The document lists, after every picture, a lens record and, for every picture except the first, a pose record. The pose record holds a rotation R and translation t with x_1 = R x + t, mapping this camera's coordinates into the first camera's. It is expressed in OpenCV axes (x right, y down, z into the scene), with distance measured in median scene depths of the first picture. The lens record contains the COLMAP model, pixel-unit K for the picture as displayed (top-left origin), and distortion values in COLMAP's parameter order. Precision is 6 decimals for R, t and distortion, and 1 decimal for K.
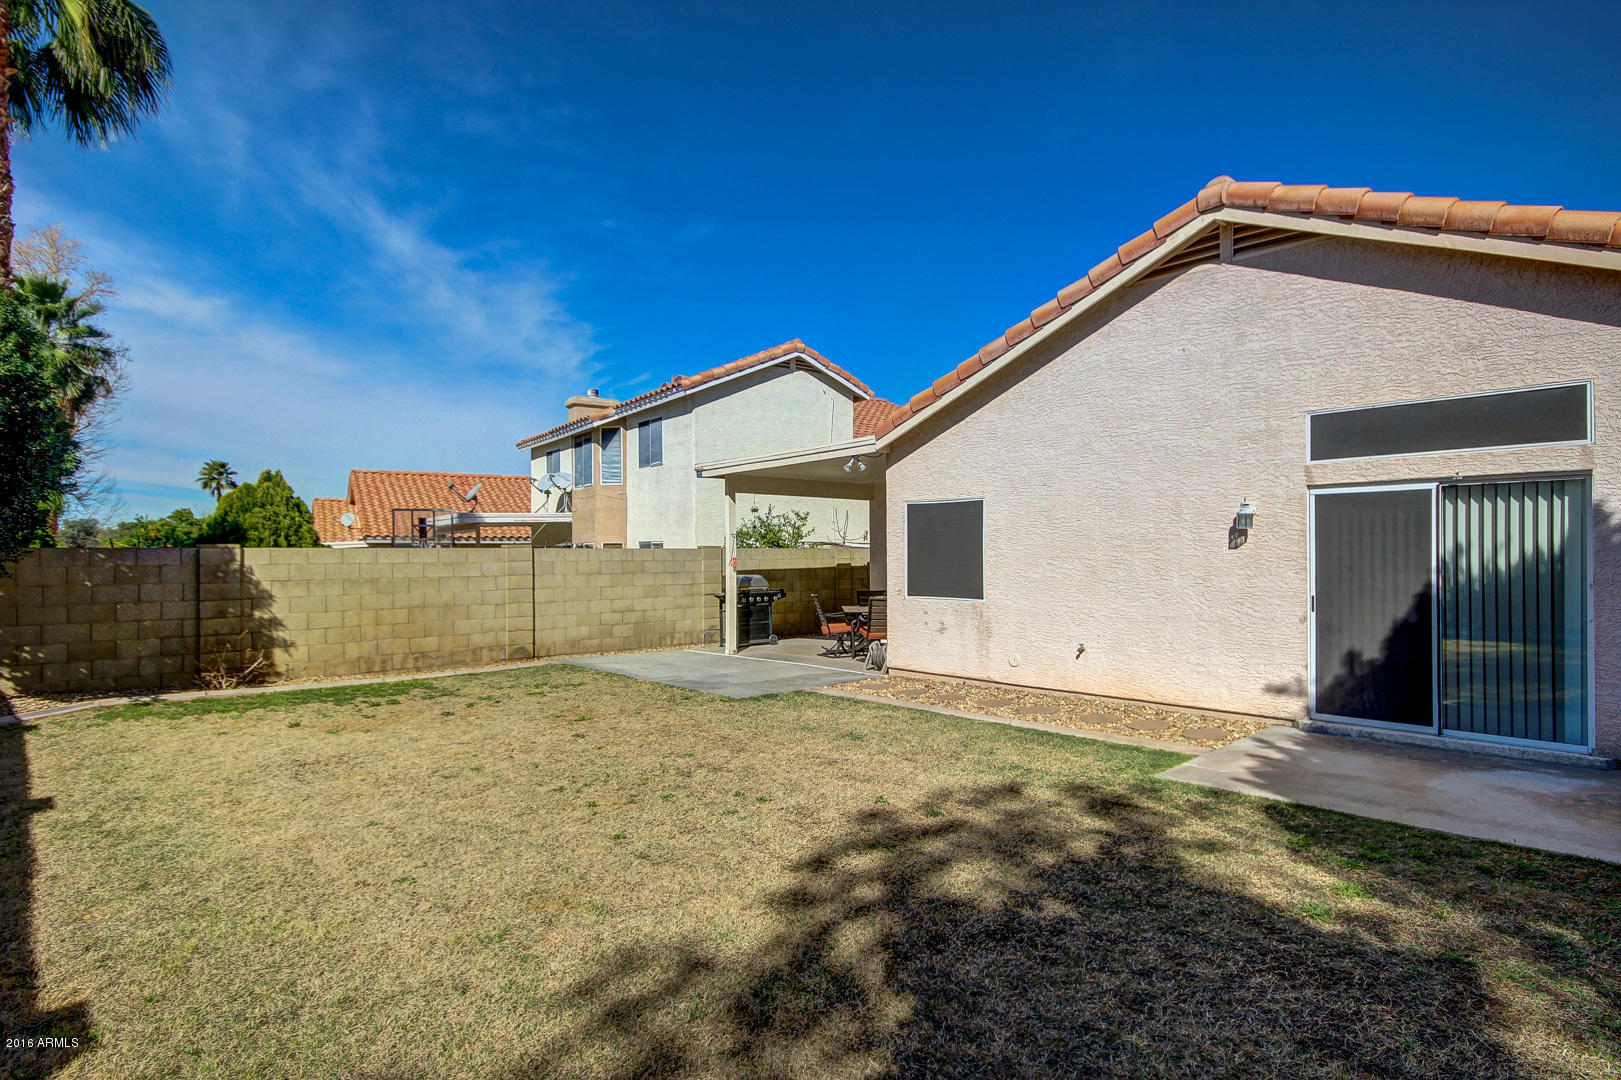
lens RADIAL K [[837.3, 0, 803.3], [0, 837.3, 543.5], [0, 0, 1]] dist [0.033709, 0.000234]
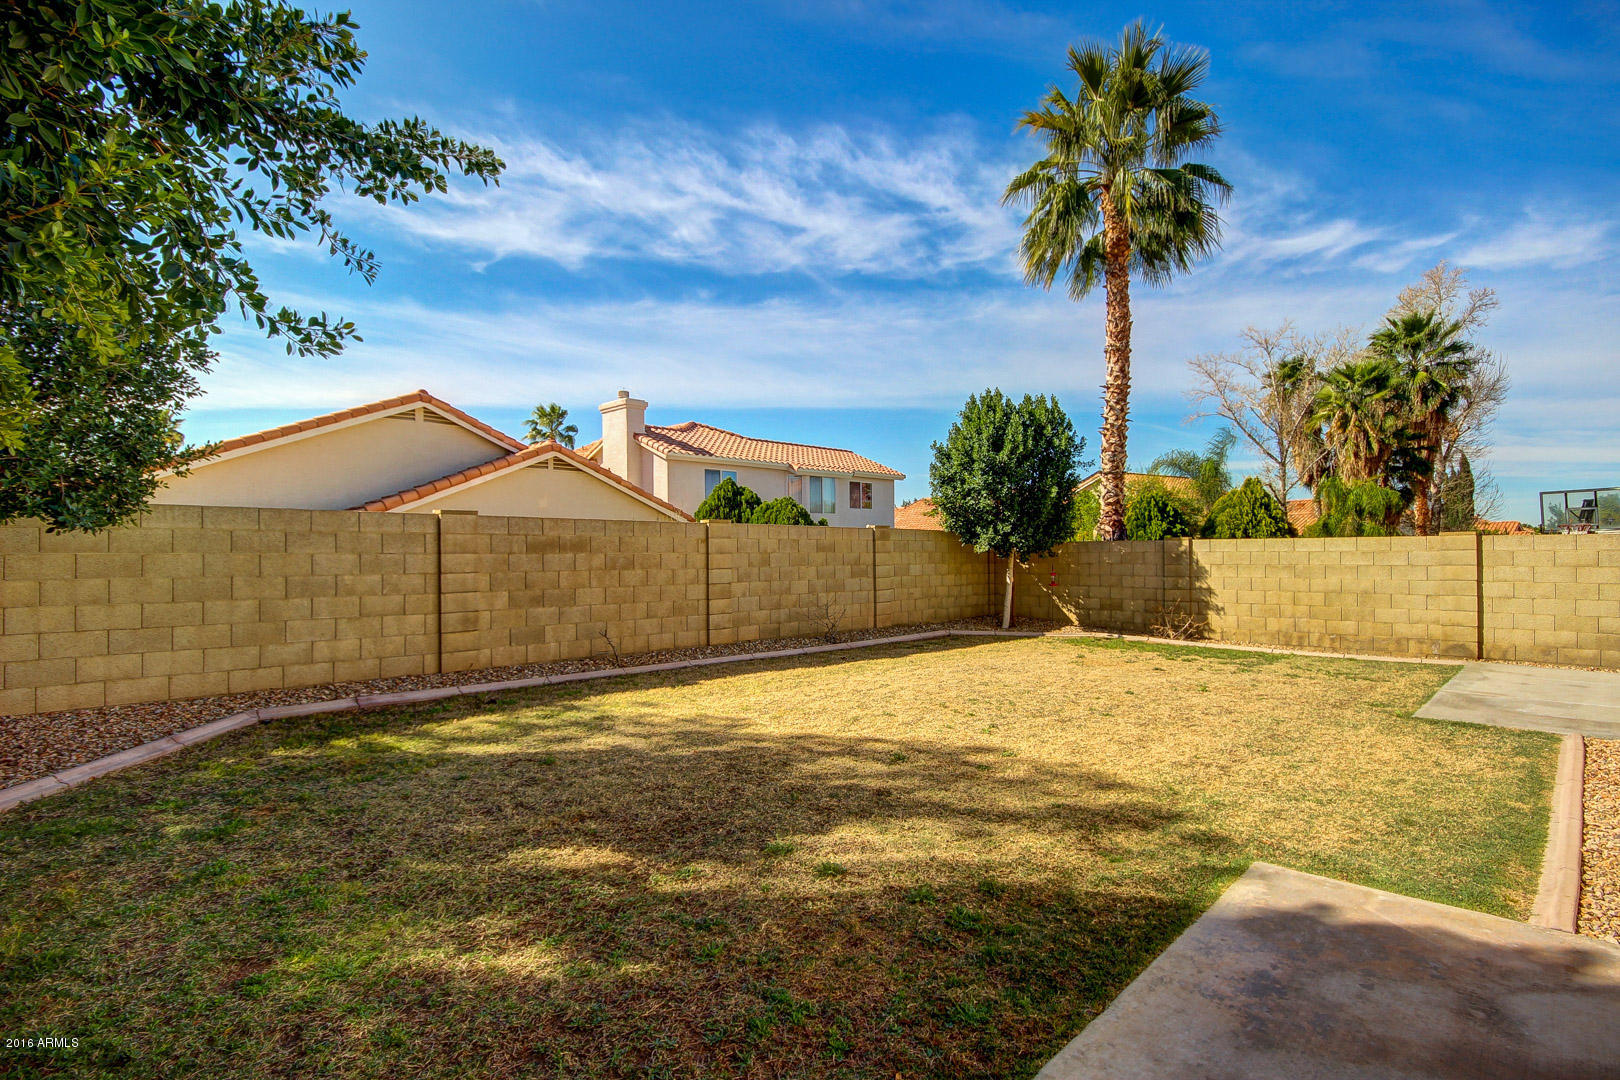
lens RADIAL K [[777.3, 0, 815.0], [0, 777.3, 542.6], [0, 0, 1]] dist [0.002192, -0.007948]
pose [[0.071041, -0.008488, -0.997437, 0.503053], [0.020570, 0.999764, -0.007043, 0.005641], [0.997261, -0.020017, 0.071199, 0.275004]]
